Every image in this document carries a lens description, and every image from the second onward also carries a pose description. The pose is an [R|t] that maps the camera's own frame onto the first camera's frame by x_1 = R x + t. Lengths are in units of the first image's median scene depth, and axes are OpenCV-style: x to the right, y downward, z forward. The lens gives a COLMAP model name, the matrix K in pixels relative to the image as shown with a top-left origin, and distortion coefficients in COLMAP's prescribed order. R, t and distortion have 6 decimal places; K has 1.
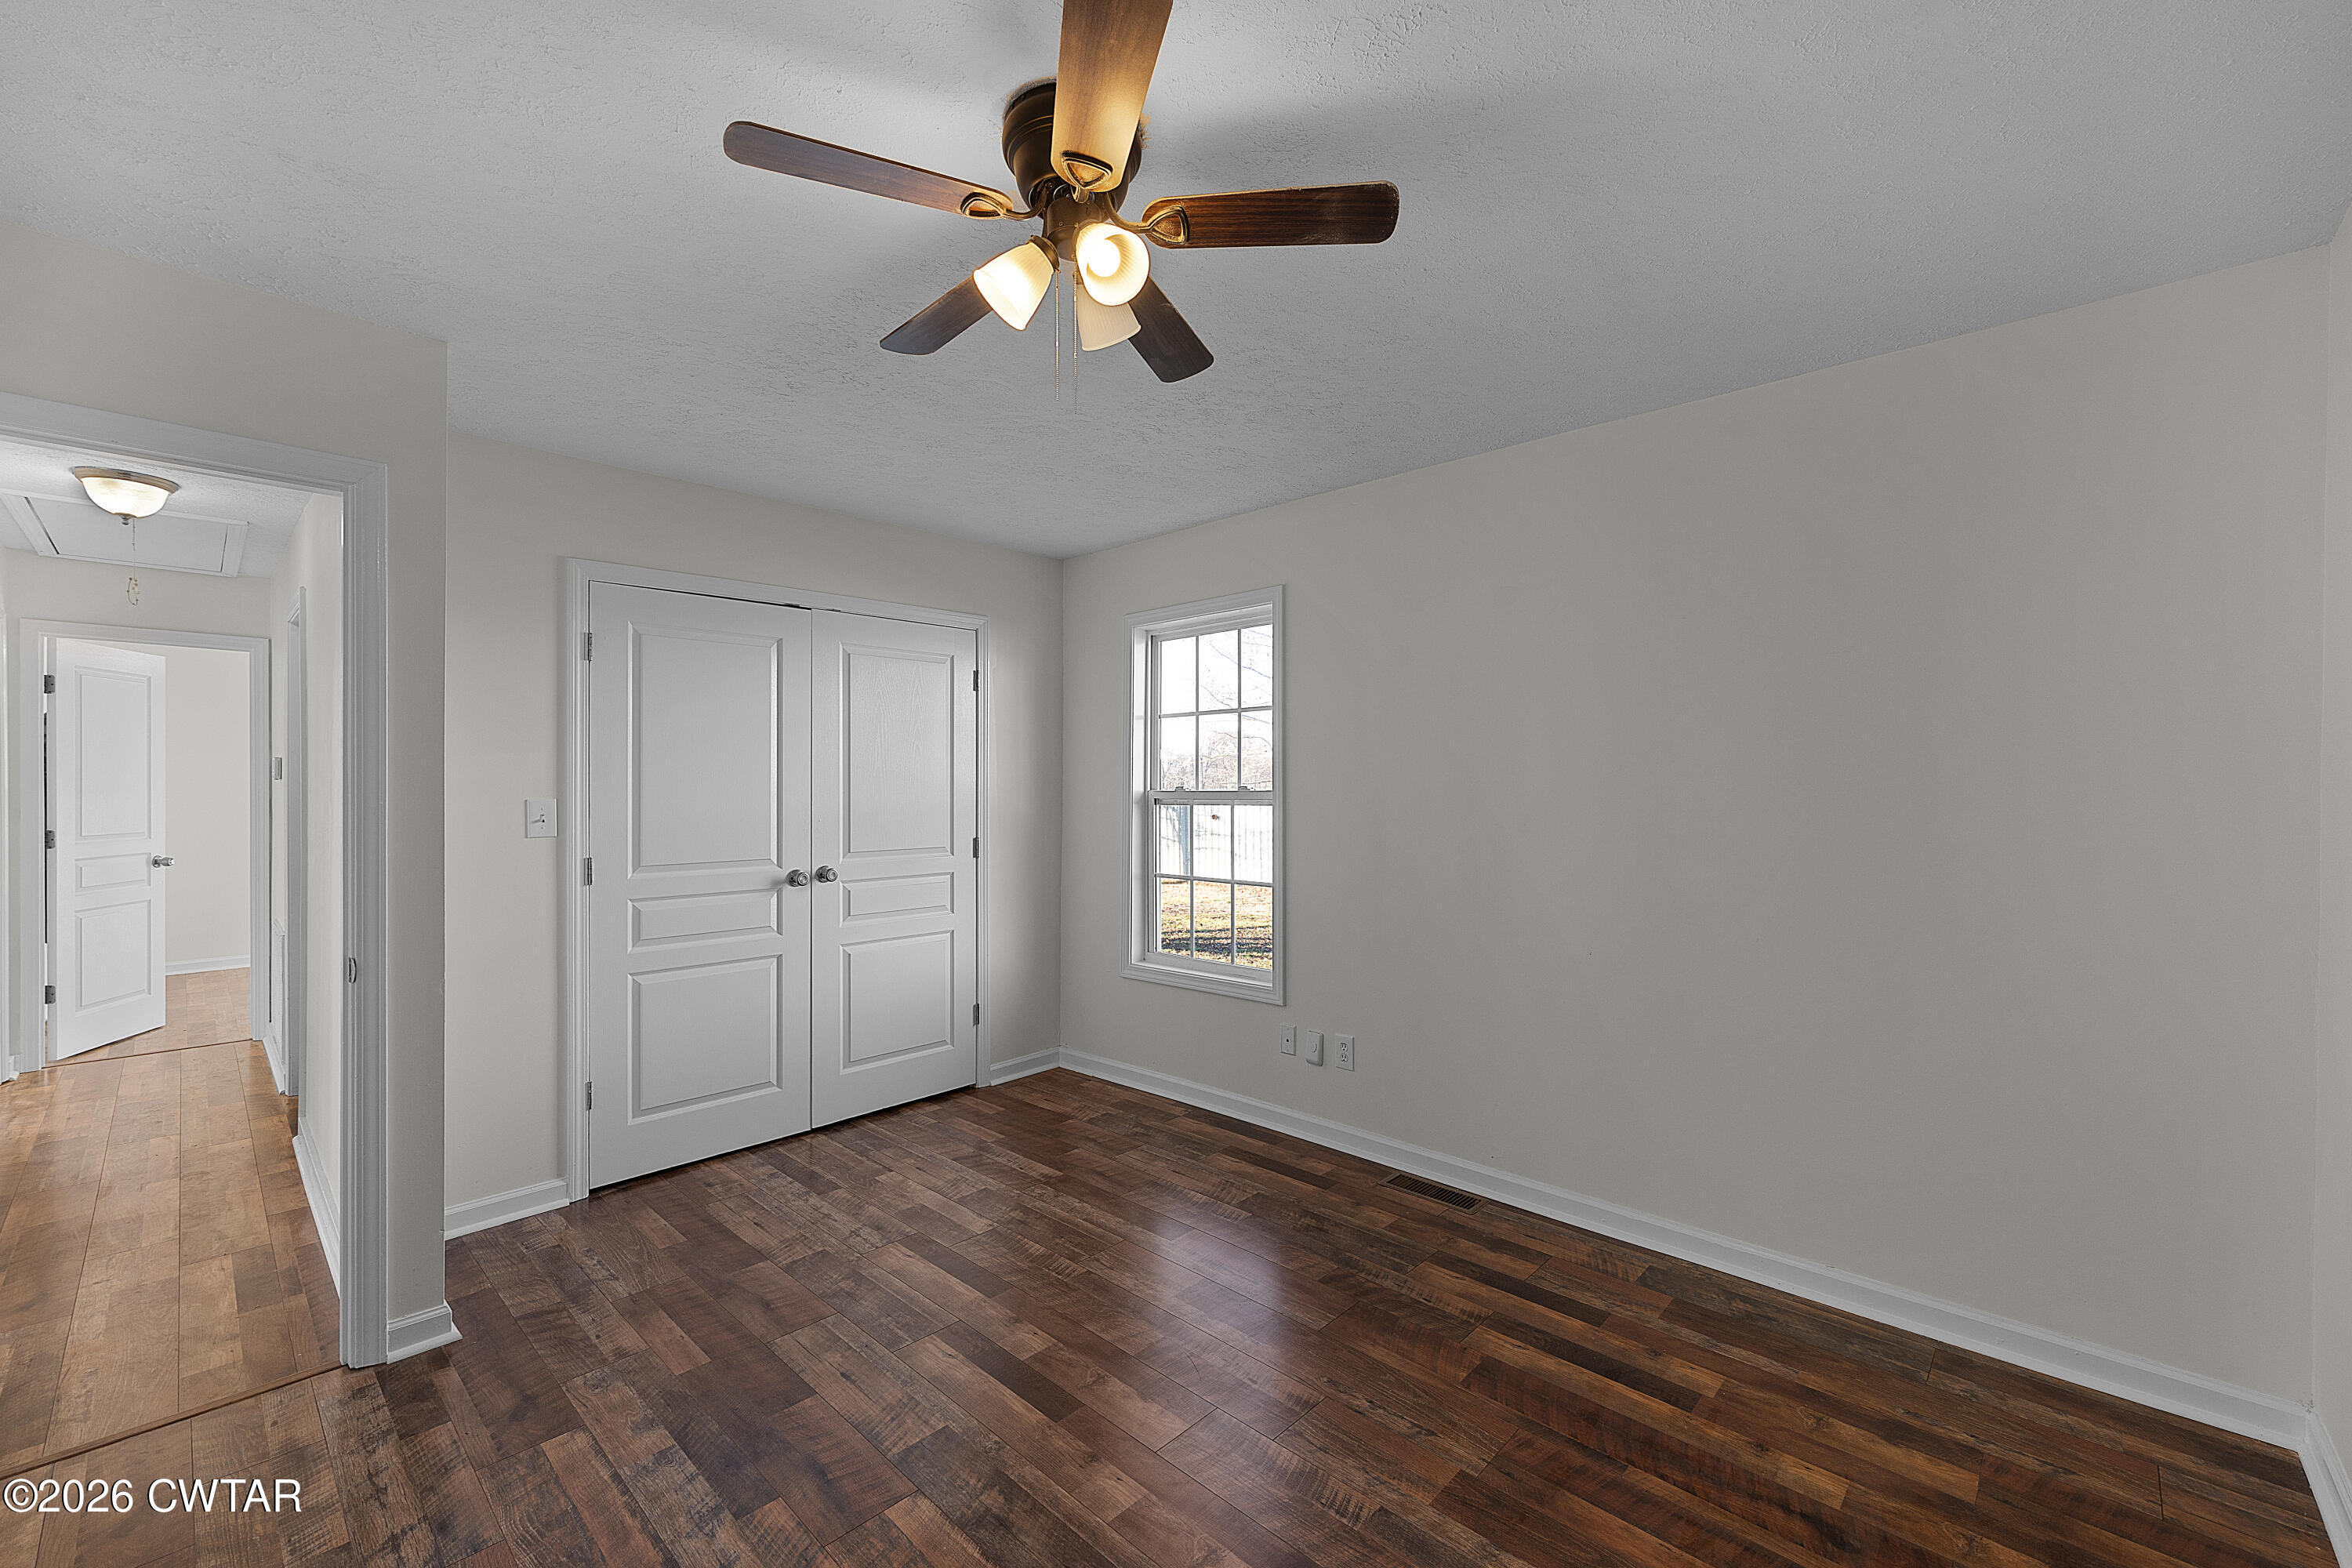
lens RADIAL K [[930.2, 0, 1183.7], [0, 930.2, 785.7], [0, 0, 1]] dist [-0.001882, 0.000163]
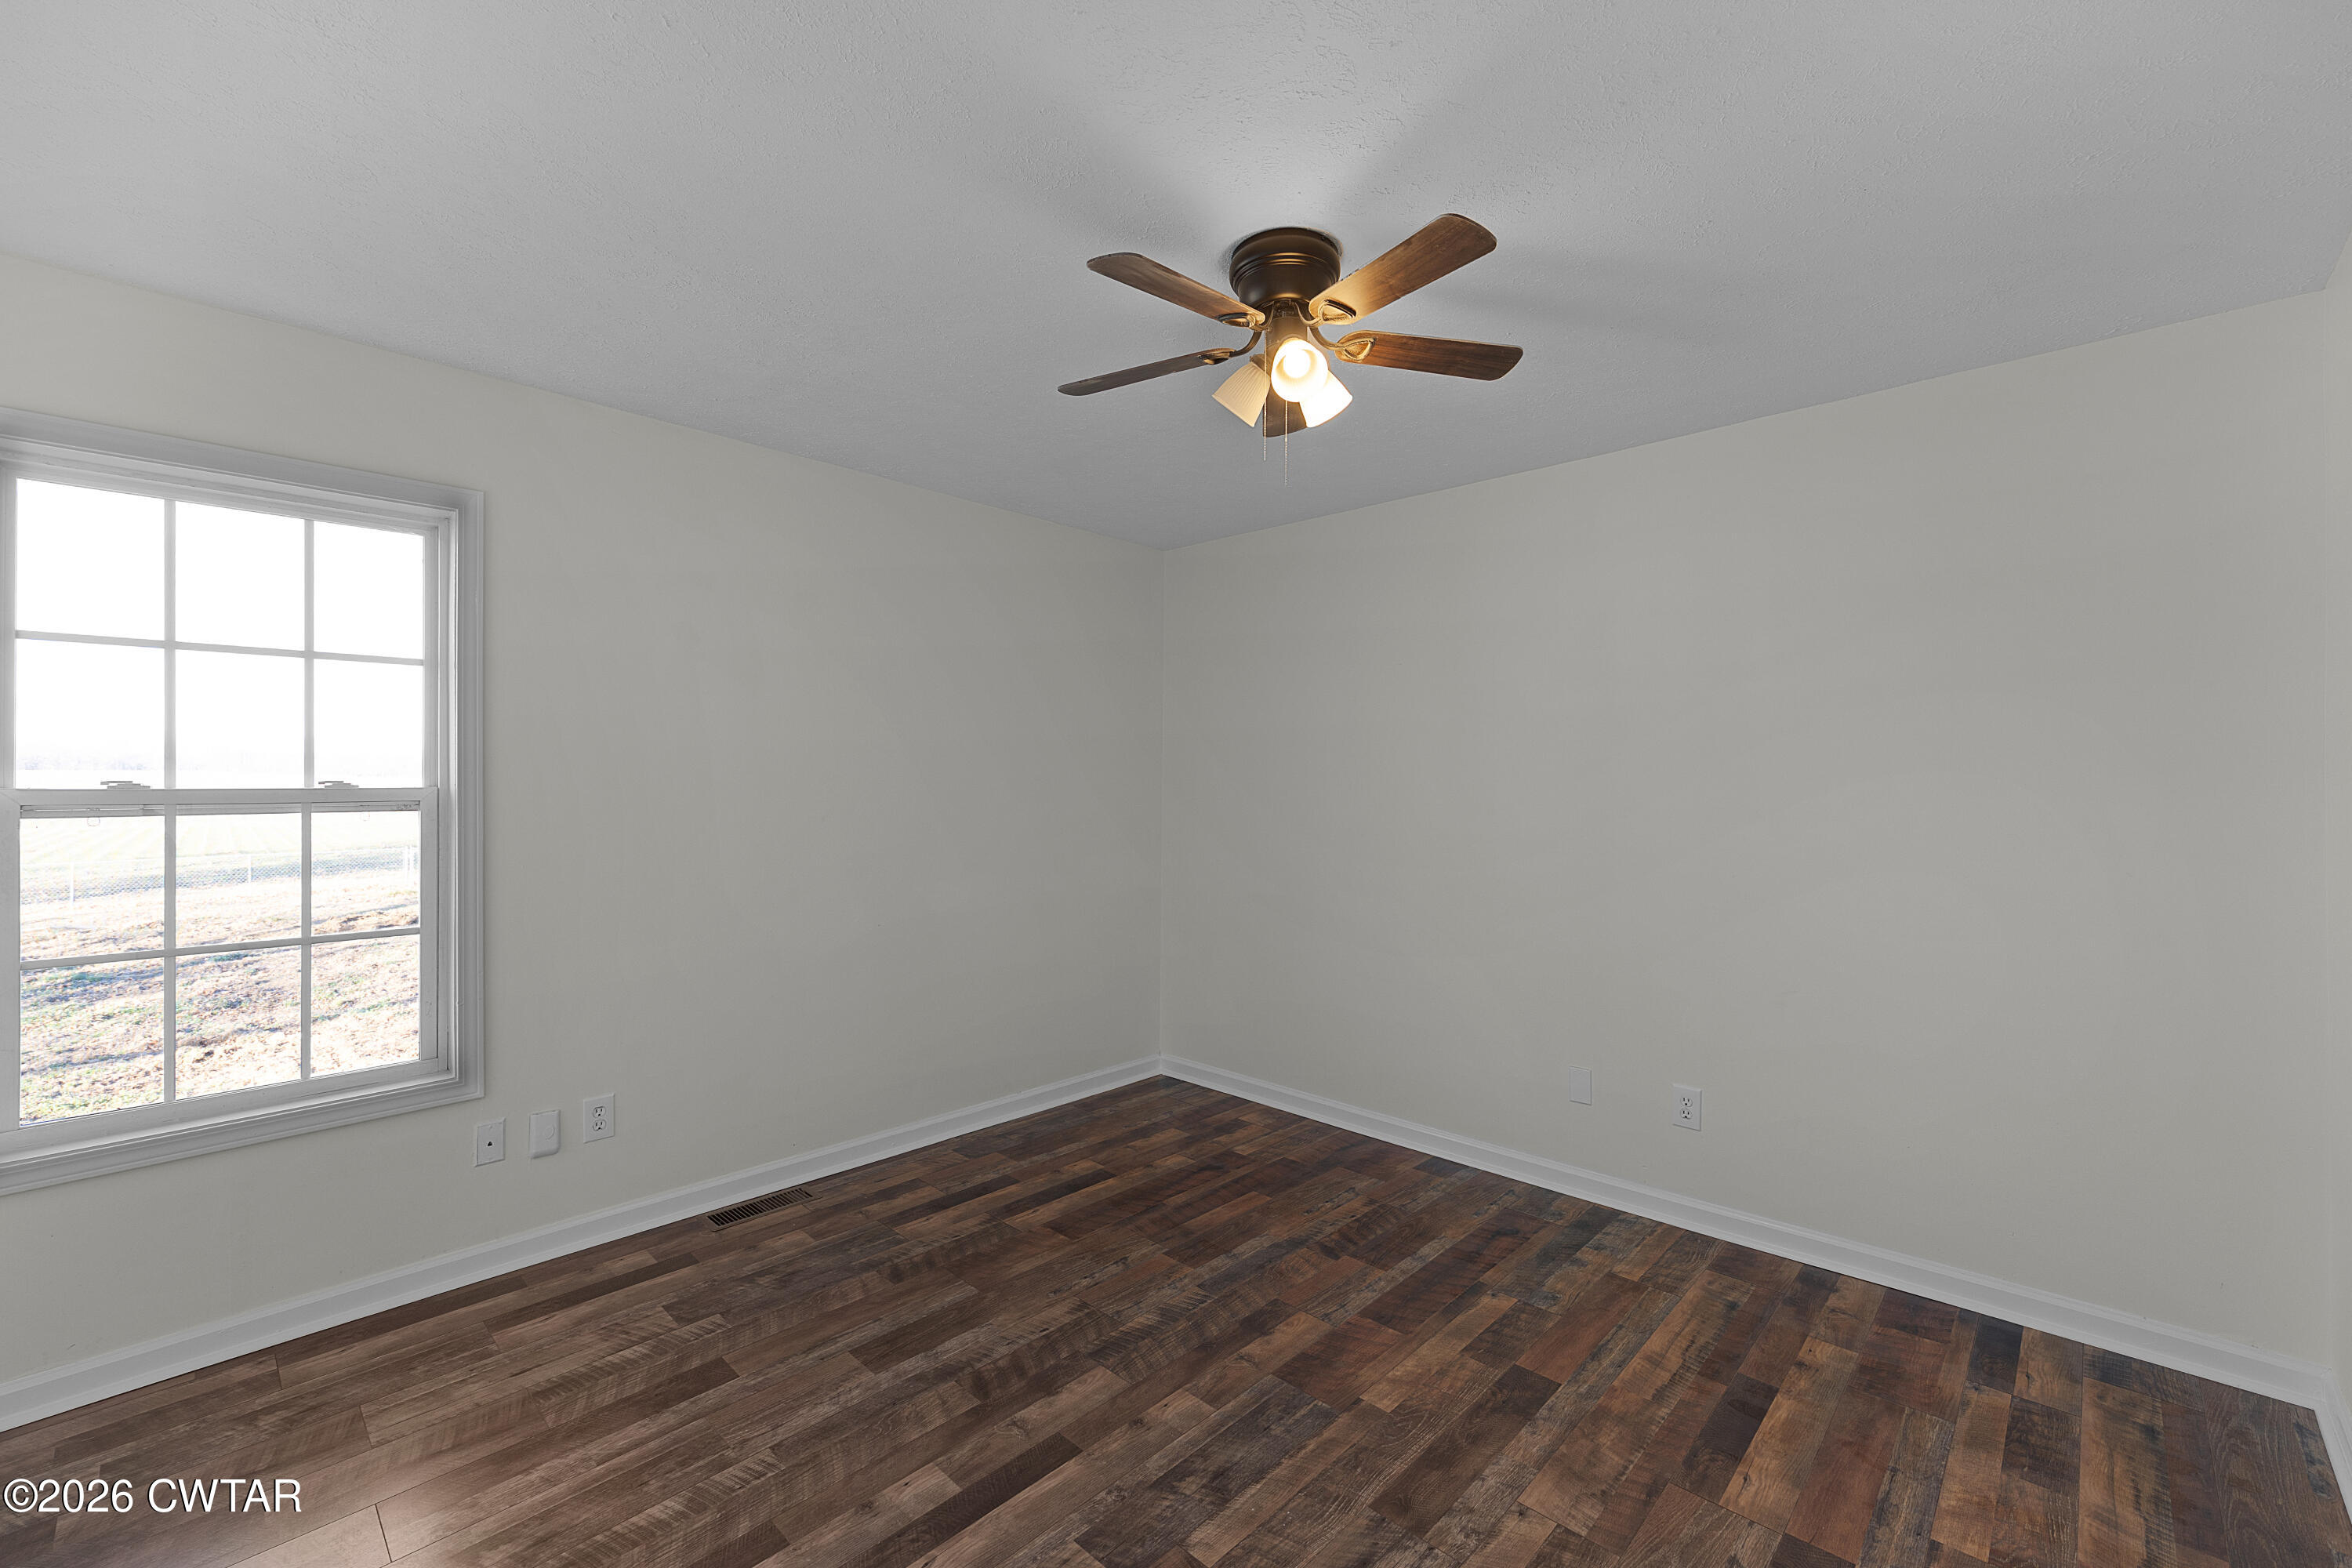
lens RADIAL K [[930.2, 0, 1183.7], [0, 930.2, 783.1], [0, 0, 1]] dist [-0.001882, 0.000163]
pose [[0.036267, 0.003620, 0.999336, -0.842227], [0.004537, 0.999983, -0.003787, 0.011855], [-0.999332, 0.004672, 0.036250, 0.674853]]
